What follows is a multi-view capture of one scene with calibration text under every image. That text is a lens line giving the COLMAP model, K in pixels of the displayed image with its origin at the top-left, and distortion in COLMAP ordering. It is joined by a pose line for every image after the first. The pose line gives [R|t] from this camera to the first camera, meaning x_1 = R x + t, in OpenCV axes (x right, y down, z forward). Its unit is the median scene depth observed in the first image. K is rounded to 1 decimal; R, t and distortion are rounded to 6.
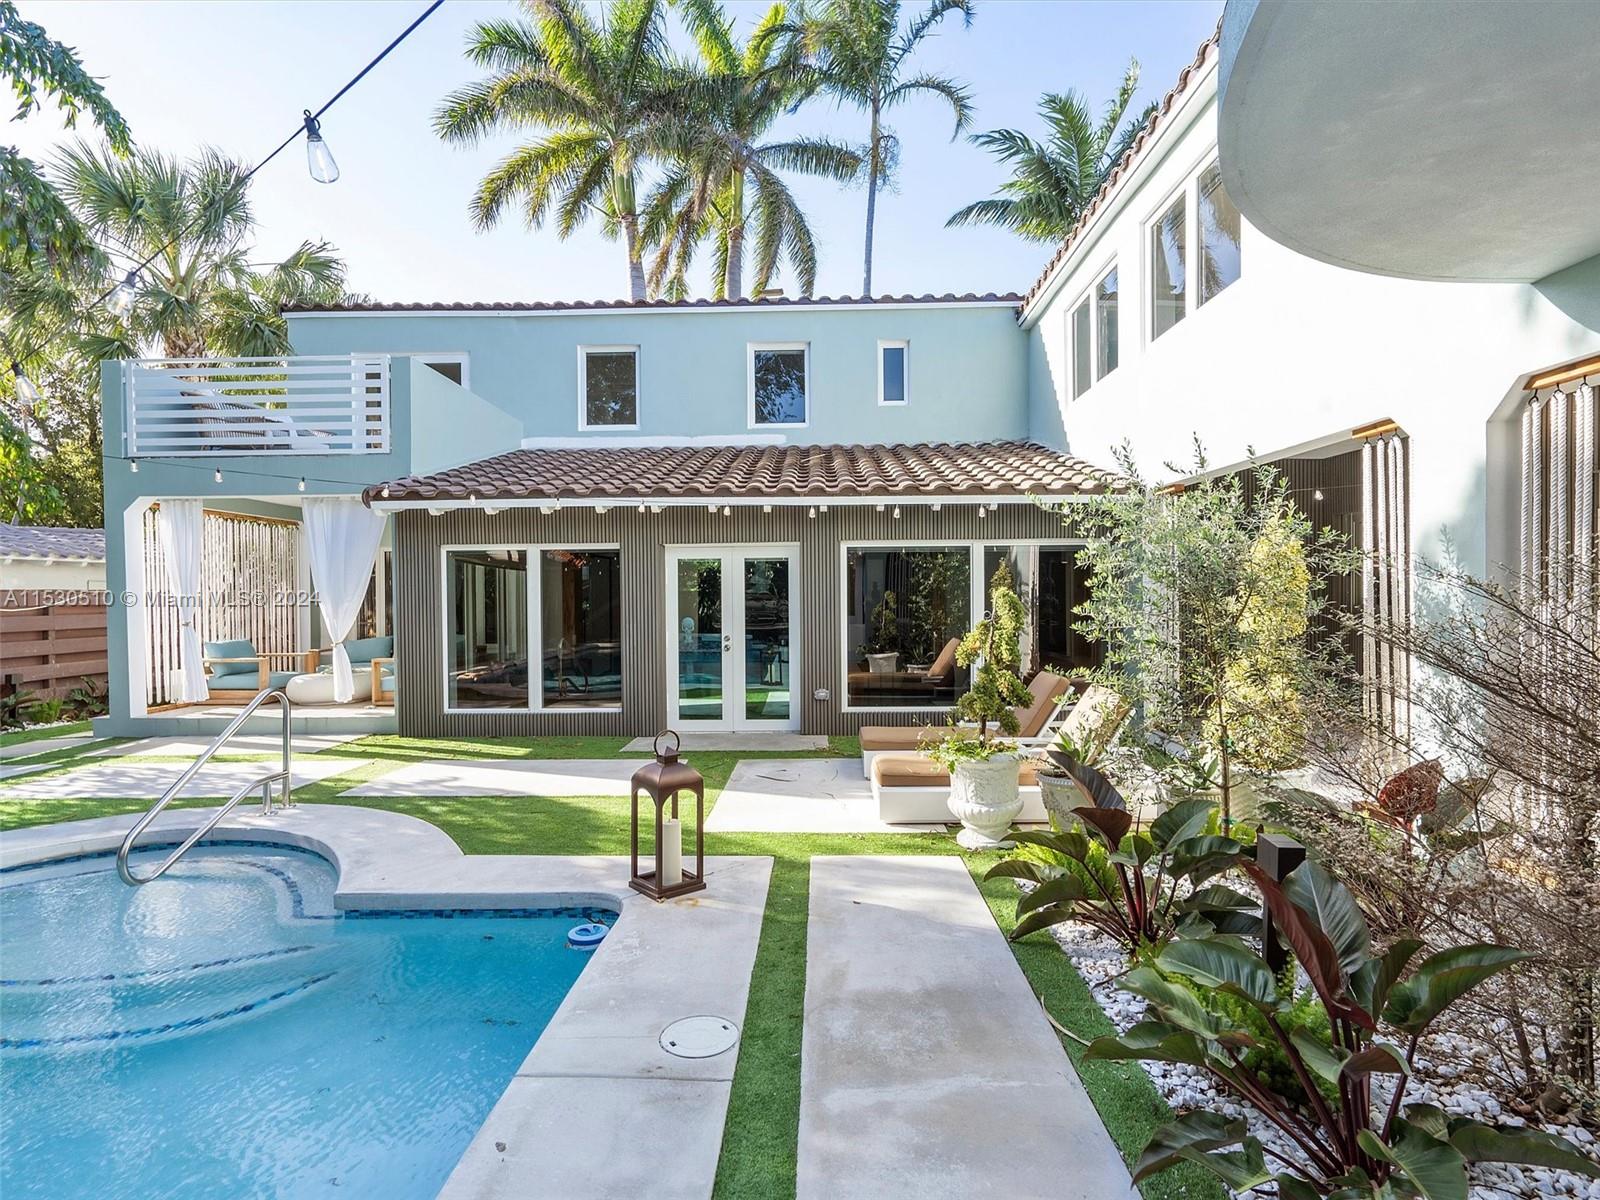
lens RADIAL K [[821.5, 0, 791.8], [0, 821.5, 597.9], [0, 0, 1]] dist [-0.020993, 0.001128]
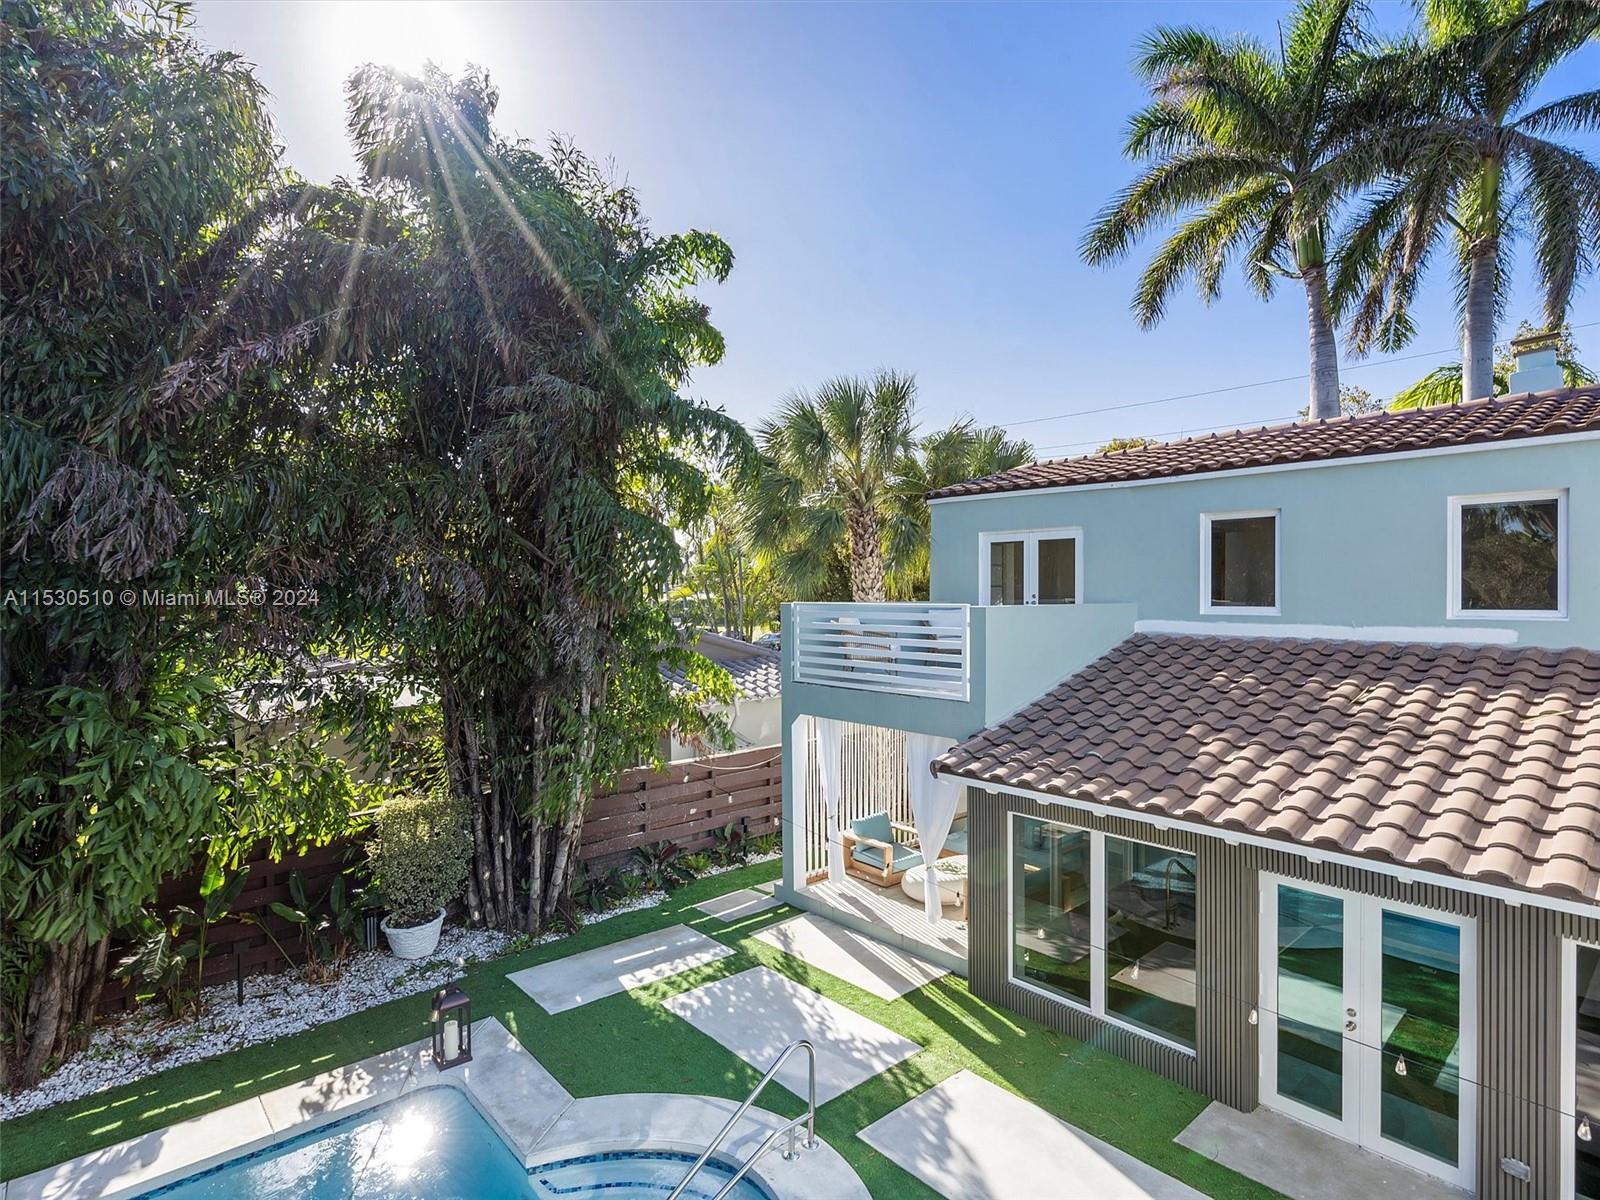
lens RADIAL K [[809.5, 0, 800.0], [0, 809.5, 600.0], [0, 0, 1]] dist [0.000527, 0.001903]
pose [[0.677881, 0.004736, -0.735156, 0.089601], [-0.002417, 0.999988, 0.004214, -0.241093], [0.735168, -0.001080, 0.677884, 0.116915]]
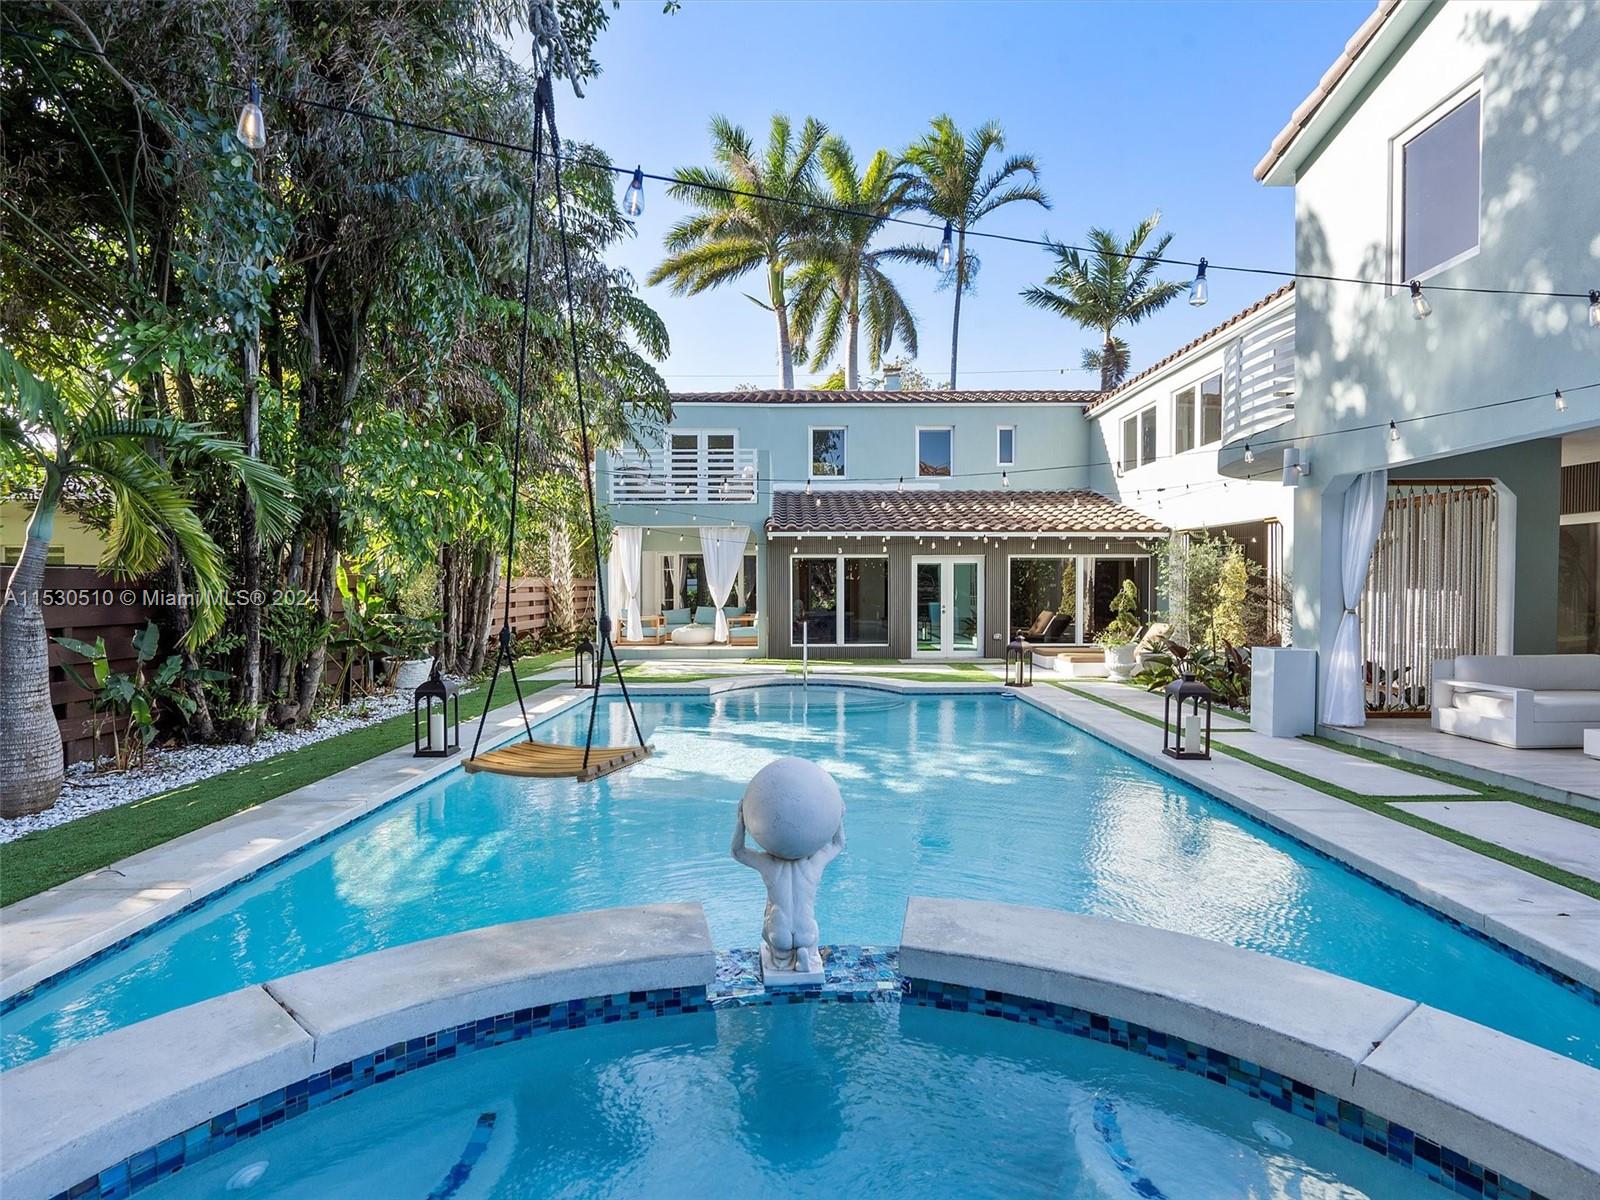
lens RADIAL K [[809.5, 0, 800.0], [0, 809.5, 600.0], [0, 0, 1]] dist [0.000527, 0.001903]
pose [[0.999574, 0.003895, 0.028937, -0.344125], [-0.004341, 0.999872, 0.015383, 0.006318], [-0.028873, -0.015502, 0.999463, -0.614888]]
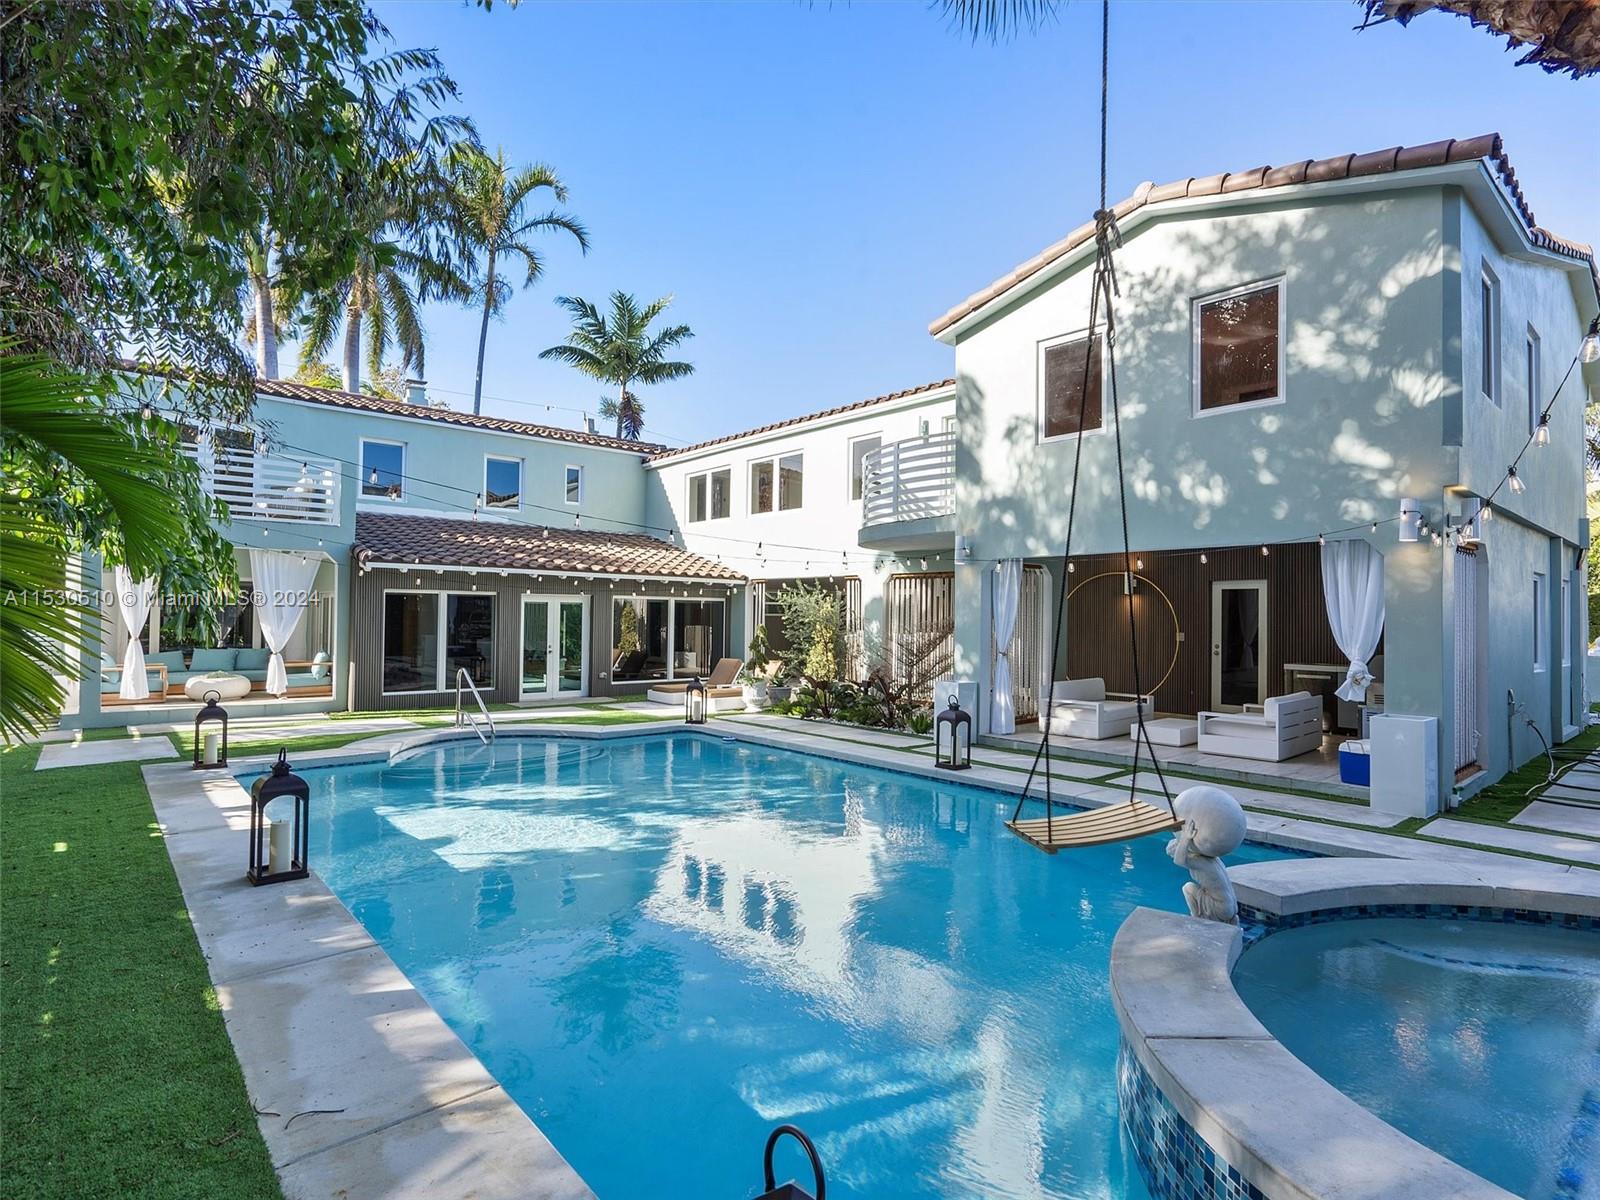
lens RADIAL K [[821.5, 0, 791.8], [0, 821.5, 597.9], [0, 0, 1]] dist [-0.020993, 0.001128]
pose [[0.739832, 0.027964, 0.672210, -0.681493], [-0.012606, 0.999537, -0.027707, -0.010473], [-0.672674, 0.012025, 0.739842, -0.522329]]
